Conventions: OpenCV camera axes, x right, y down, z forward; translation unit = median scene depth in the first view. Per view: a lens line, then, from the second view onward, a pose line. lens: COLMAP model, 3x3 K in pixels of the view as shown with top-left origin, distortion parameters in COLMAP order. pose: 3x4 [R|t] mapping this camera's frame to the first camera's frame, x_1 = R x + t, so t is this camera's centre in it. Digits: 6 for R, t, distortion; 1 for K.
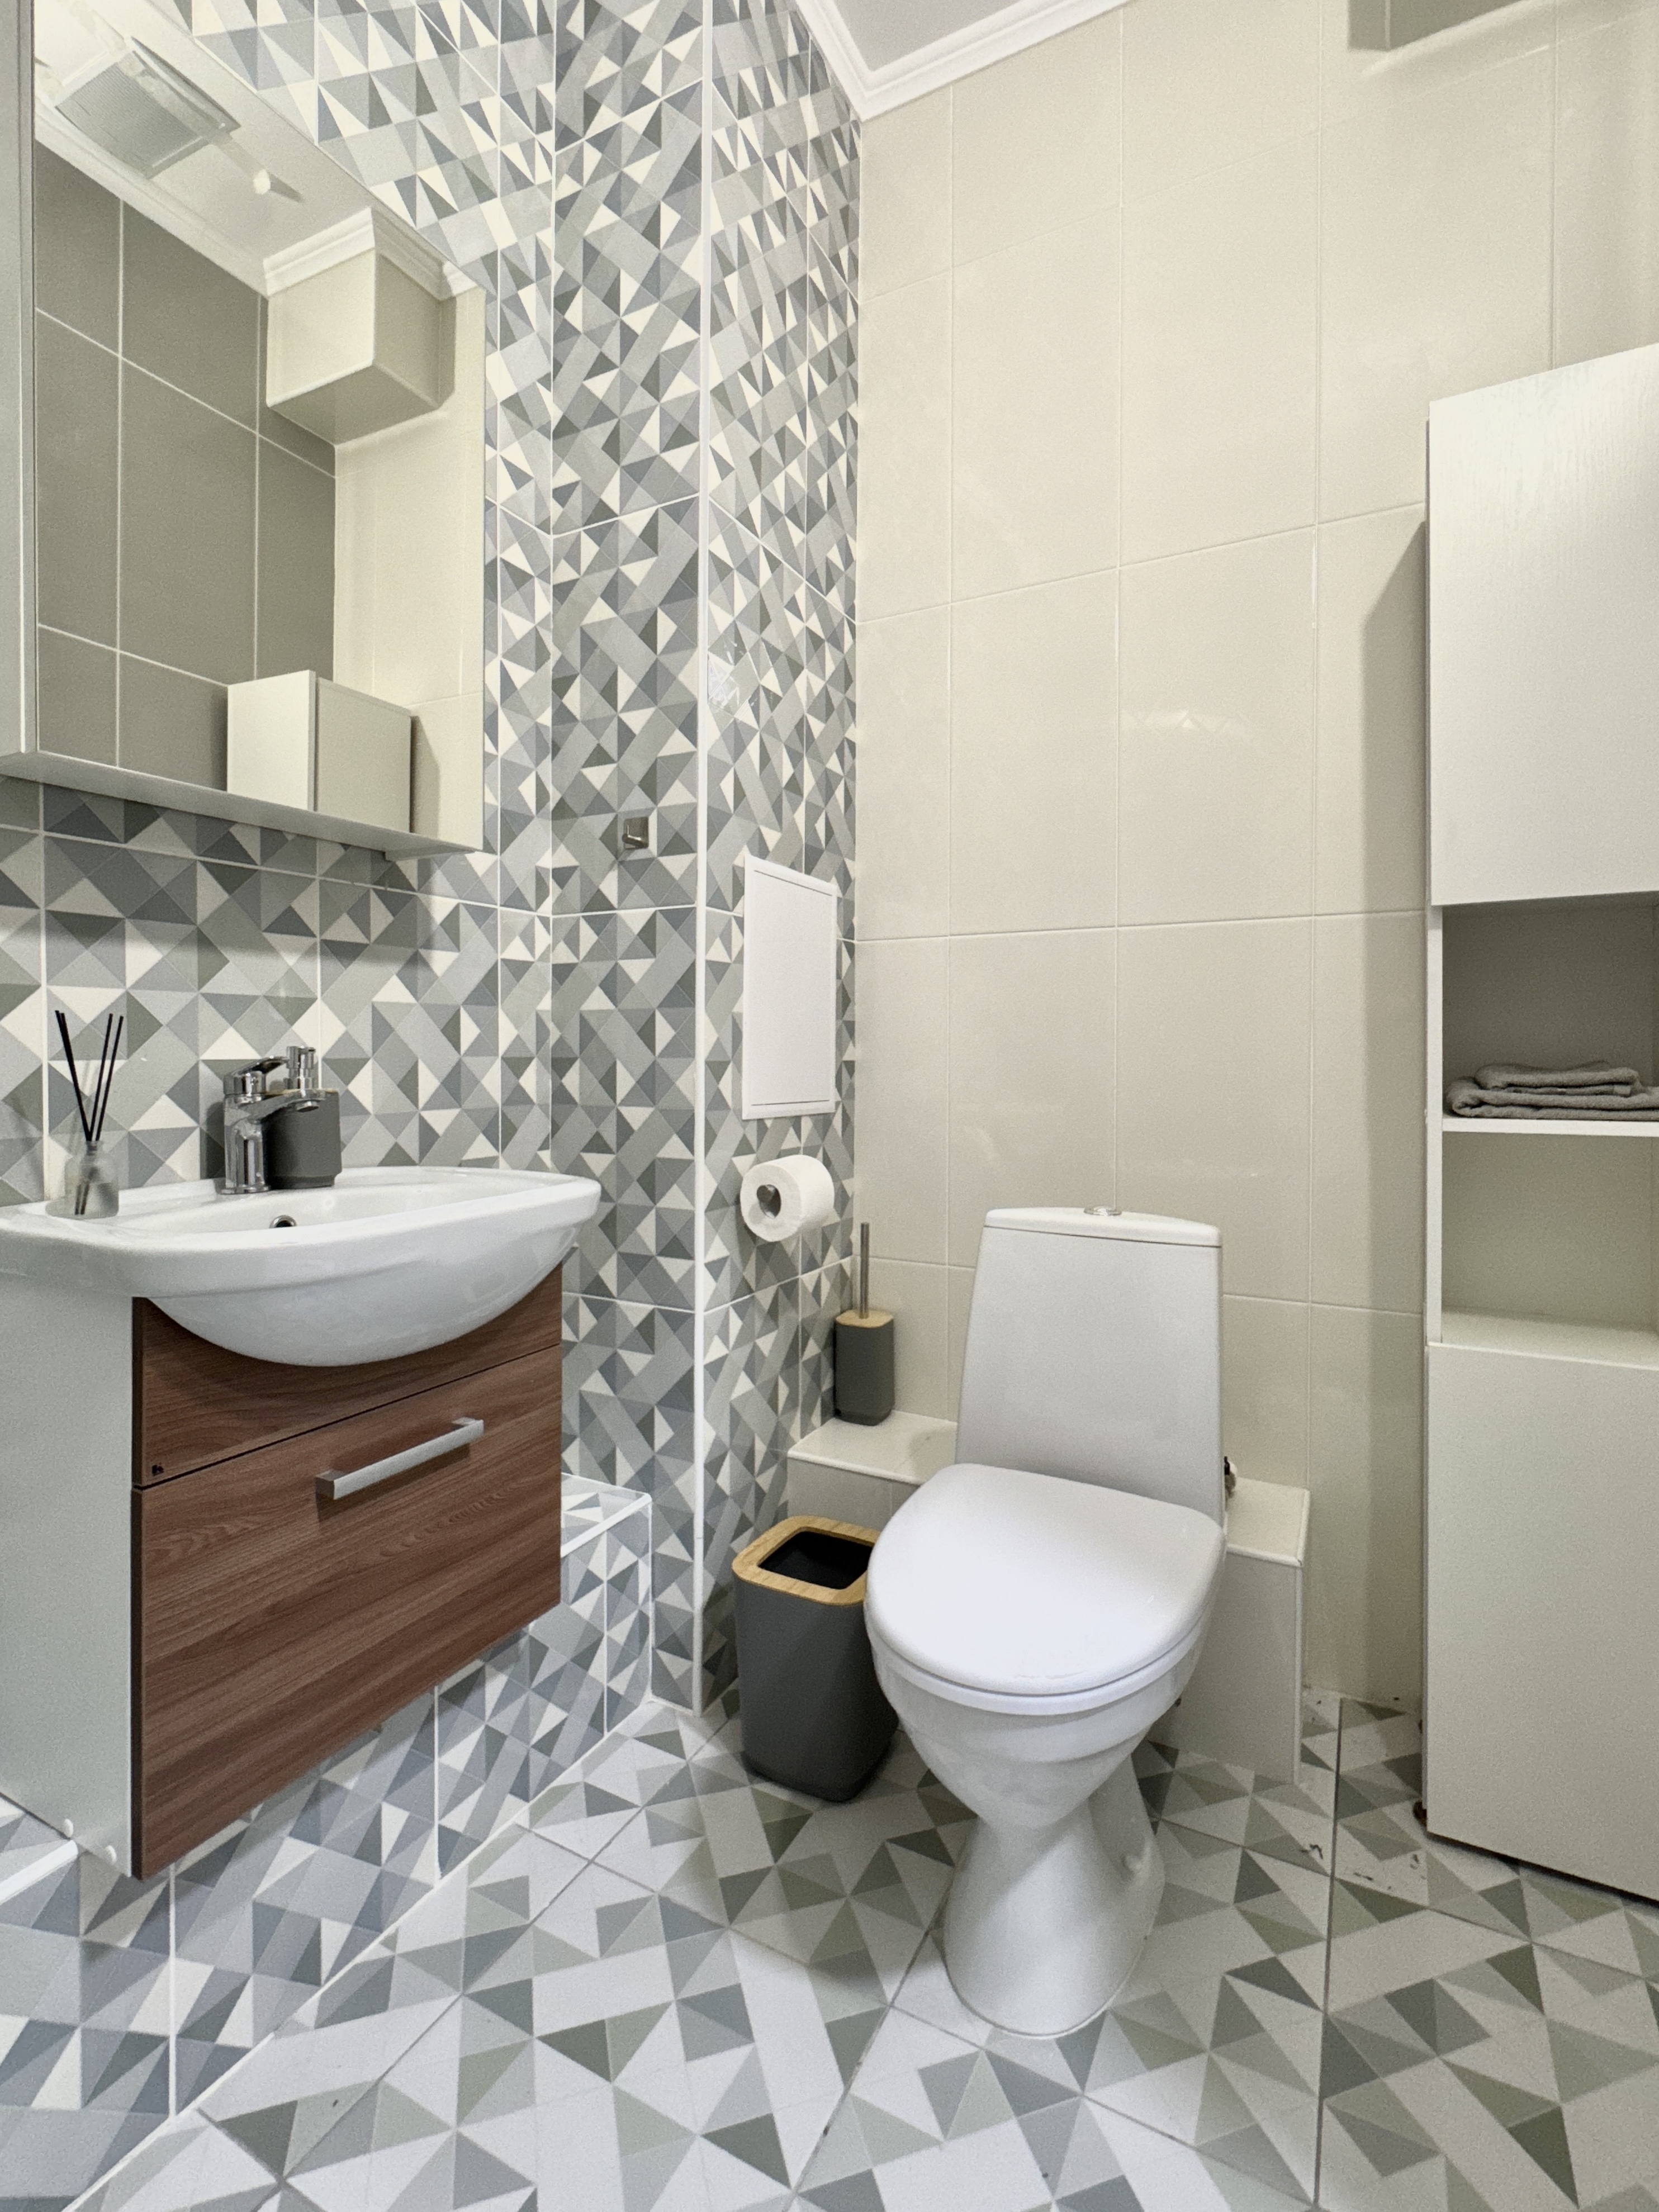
lens RADIAL K [[1043.1, 0, 828.4], [0, 1043.1, 1047.4], [0, 0, 1]] dist [-0.000282, 0.000495]
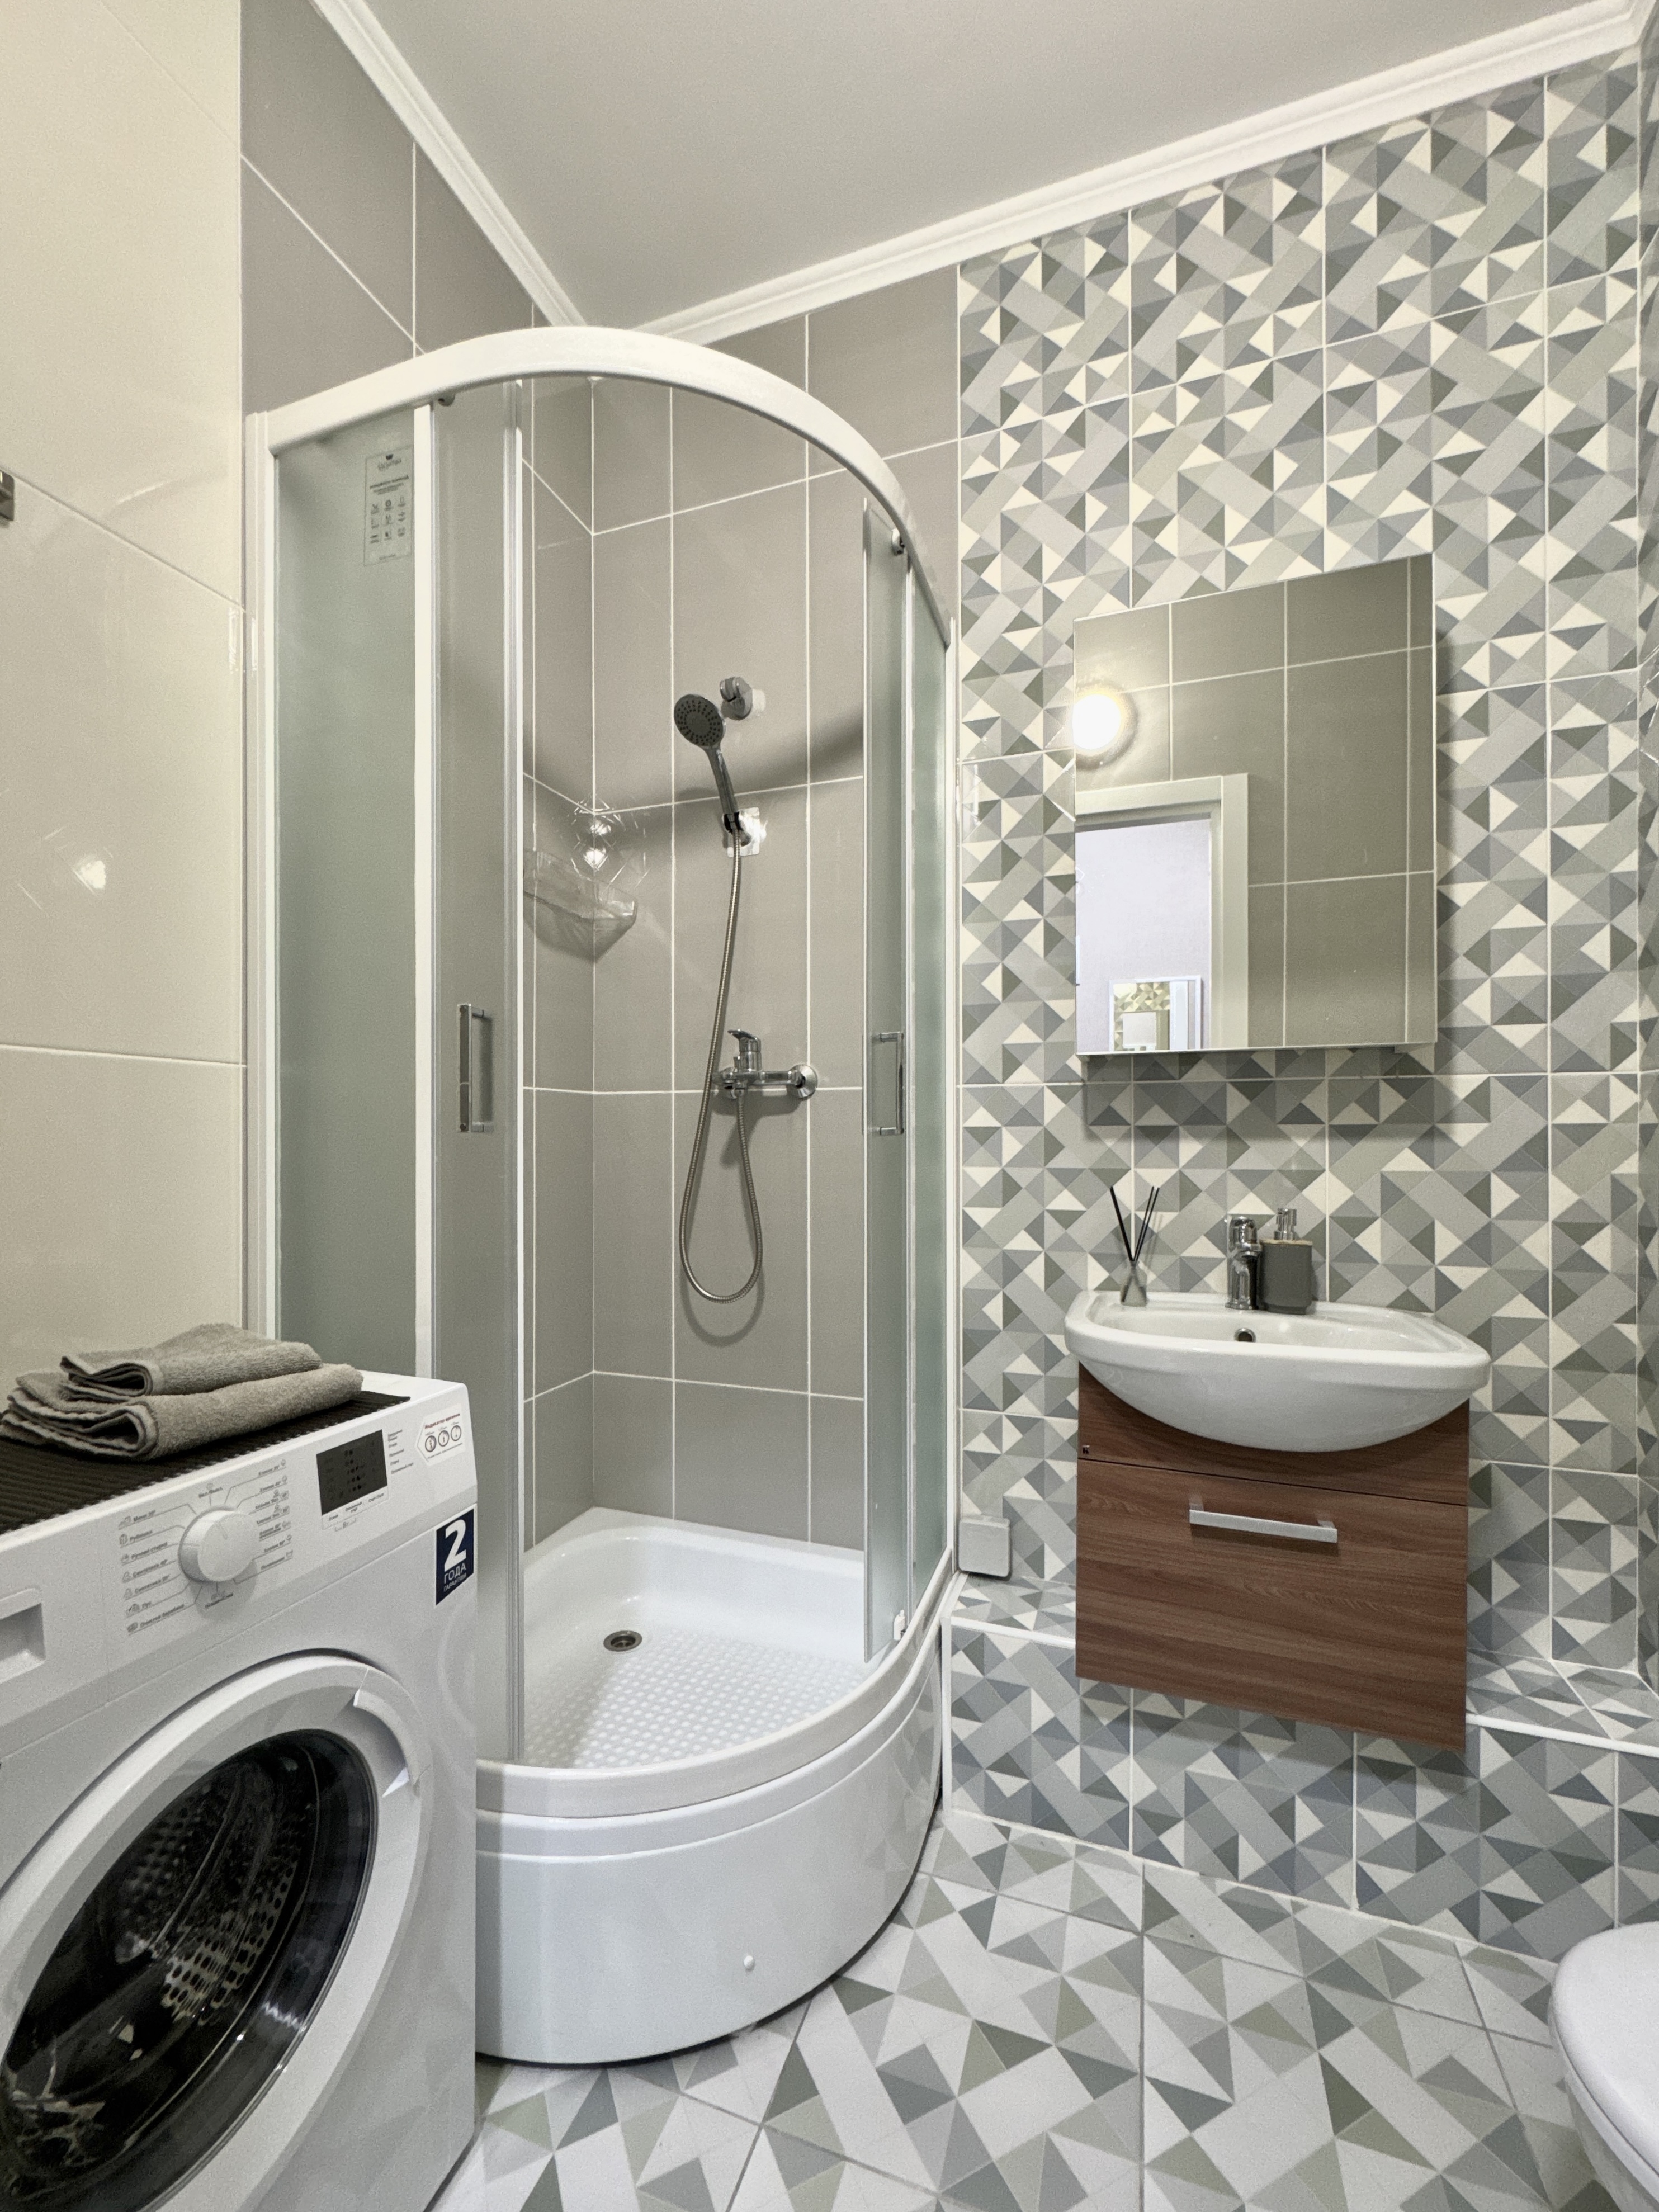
lens RADIAL K [[897.9, 0, 829.5], [0, 897.9, 1106.0], [0, 0, 1]] dist [0.001284, 0.000126]
pose [[0.143798, -0.041560, -0.988734, 0.573487], [0.002246, 0.999129, -0.041670, -0.086395], [0.989605, 0.003771, 0.143766, 0.225430]]
